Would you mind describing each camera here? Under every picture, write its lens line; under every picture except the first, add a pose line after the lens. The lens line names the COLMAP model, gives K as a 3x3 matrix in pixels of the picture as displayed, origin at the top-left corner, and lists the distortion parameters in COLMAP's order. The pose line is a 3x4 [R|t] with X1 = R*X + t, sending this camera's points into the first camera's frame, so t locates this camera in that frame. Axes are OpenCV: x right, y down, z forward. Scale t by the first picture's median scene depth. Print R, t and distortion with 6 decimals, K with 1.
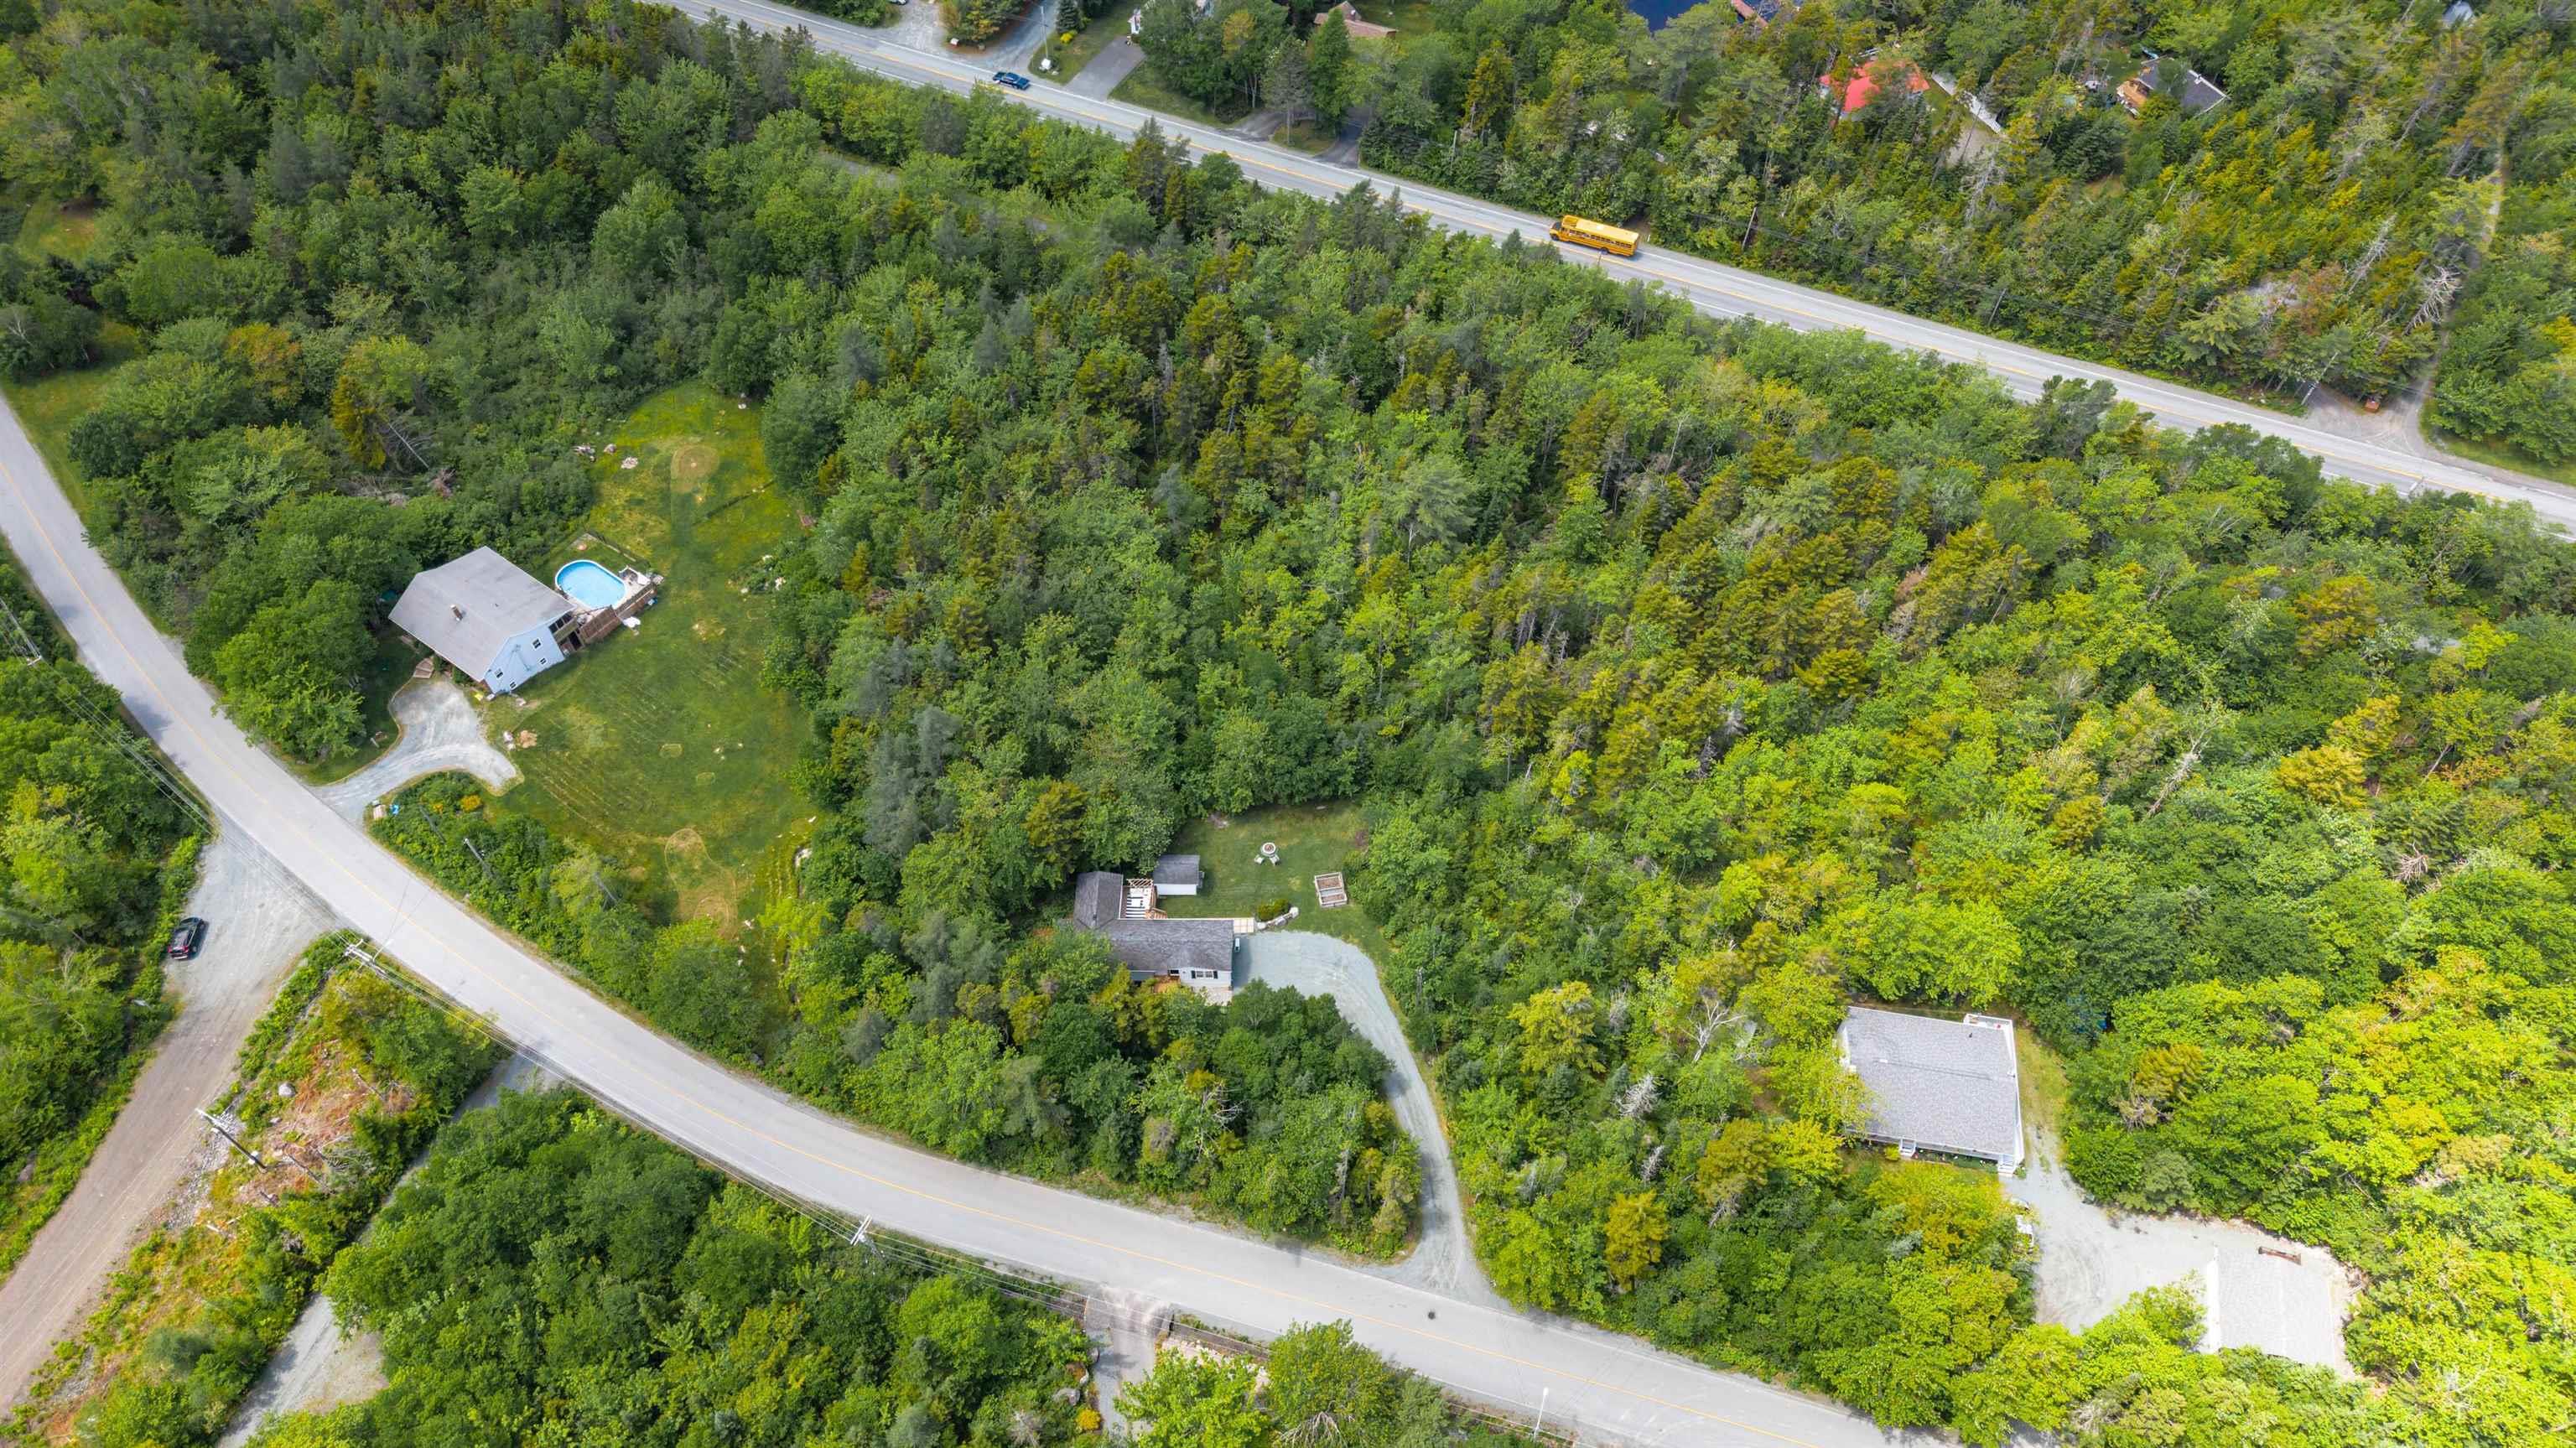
lens RADIAL K [[1713.2, 0, 1288.0], [0, 1713.2, 724.0], [0, 0, 1]] dist [0.067723, -0.051763]
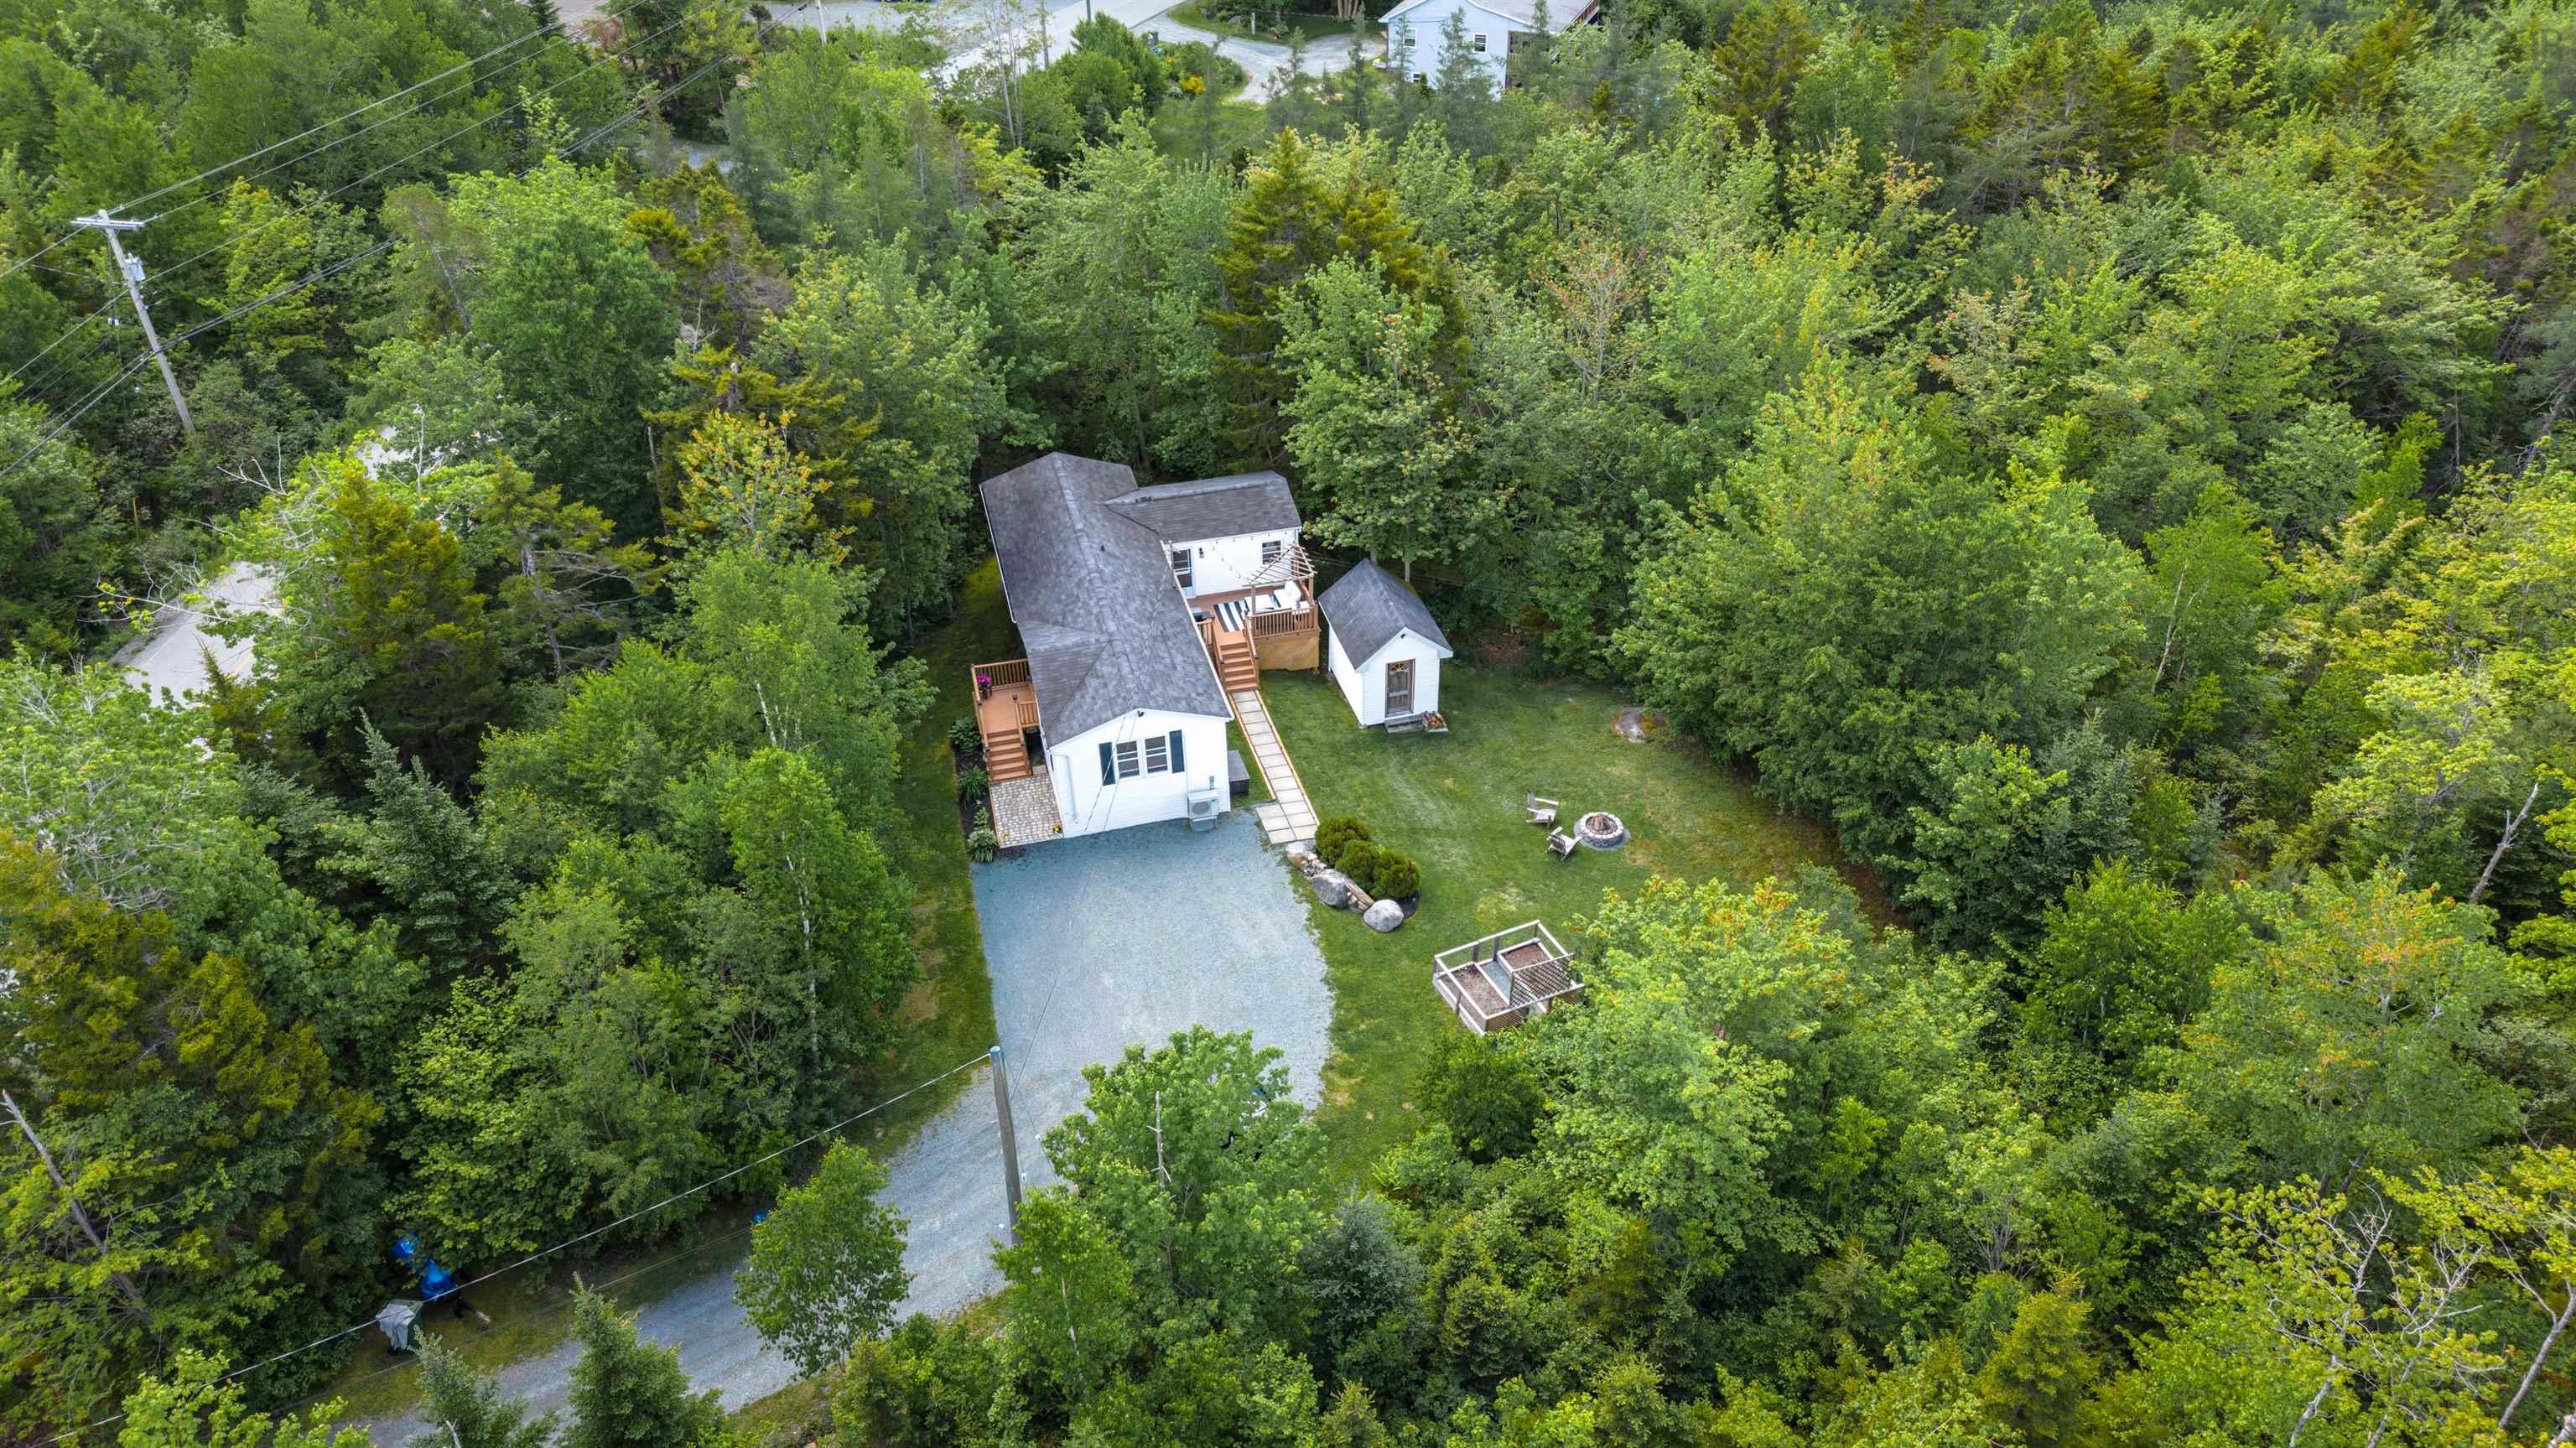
lens RADIAL K [[1713.2, 0, 1288.0], [0, 1713.2, 724.0], [0, 0, 1]] dist [0.067723, -0.051763]
pose [[0.261293, 0.579575, -0.771893, 0.197819], [-0.773957, 0.603662, 0.191267, 0.046913], [0.576816, 0.547435, 0.606298, 0.780220]]
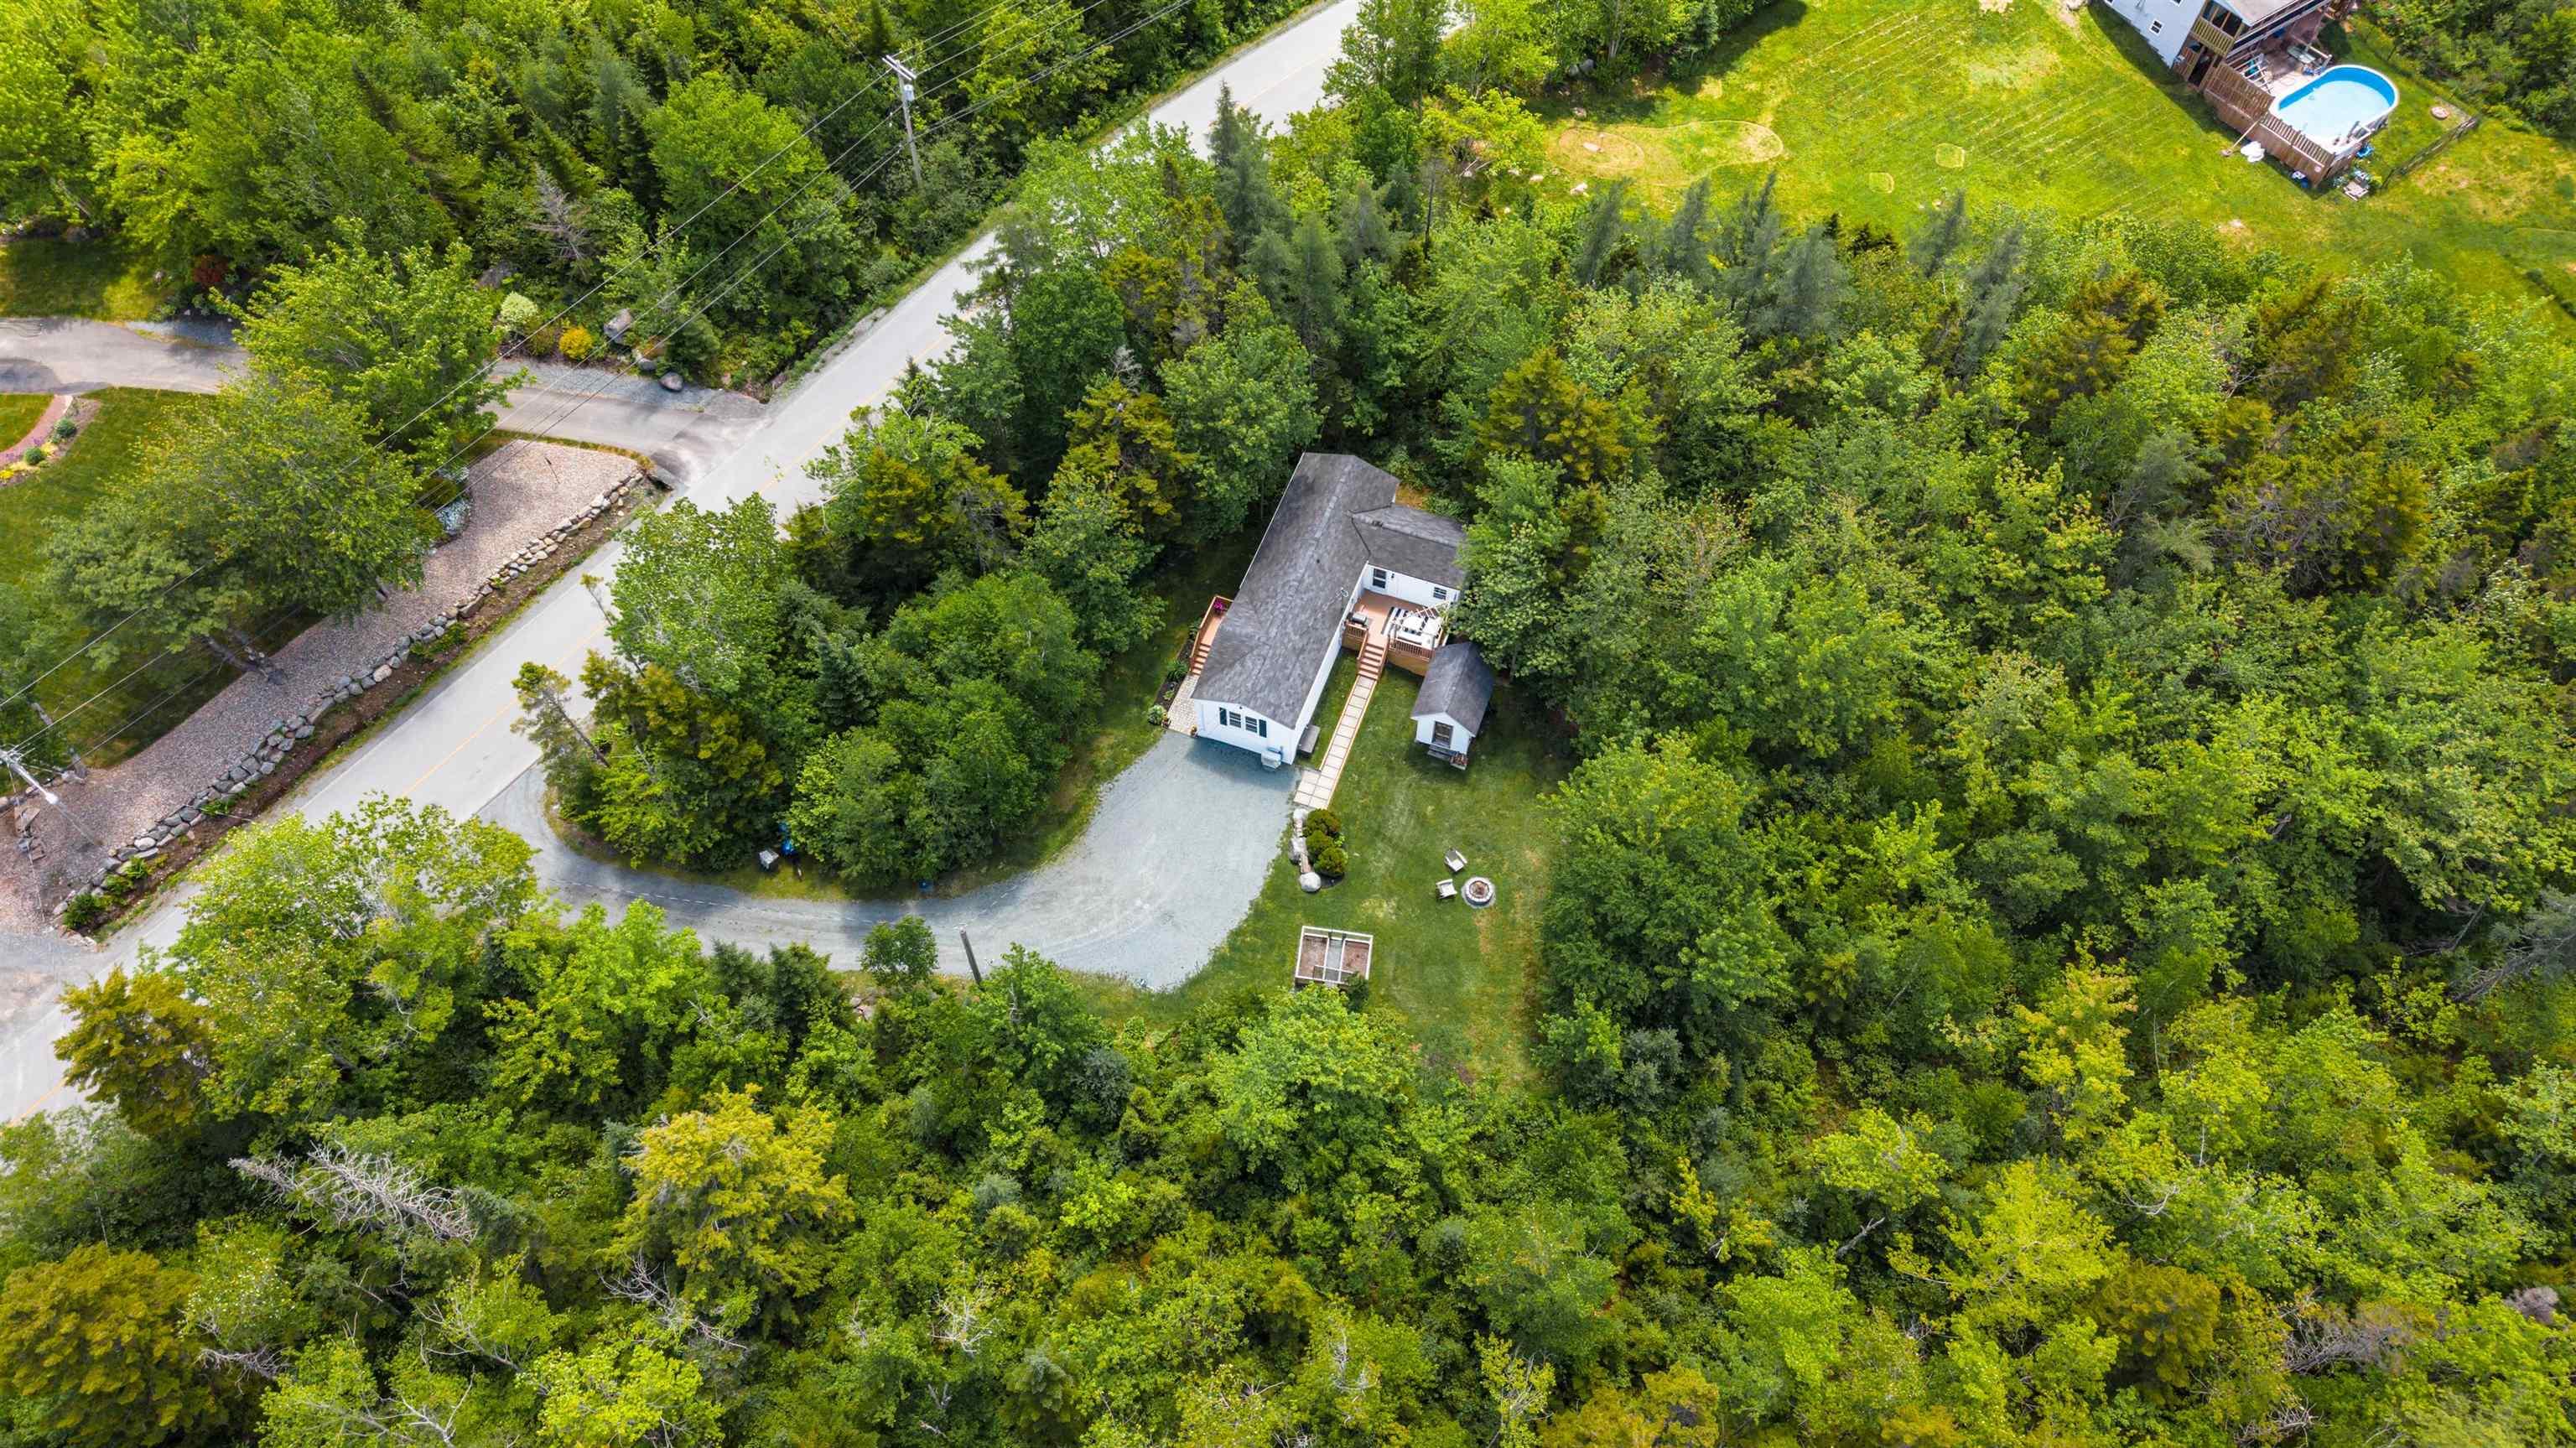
lens RADIAL K [[1713.2, 0, 1288.0], [0, 1713.2, 724.0], [0, 0, 1]] dist [0.067723, -0.051763]
pose [[-0.326881, 0.801724, -0.500386, 0.208756], [-0.761391, 0.090248, 0.641981, -0.197712], [0.559851, 0.590841, 0.580925, 0.670578]]
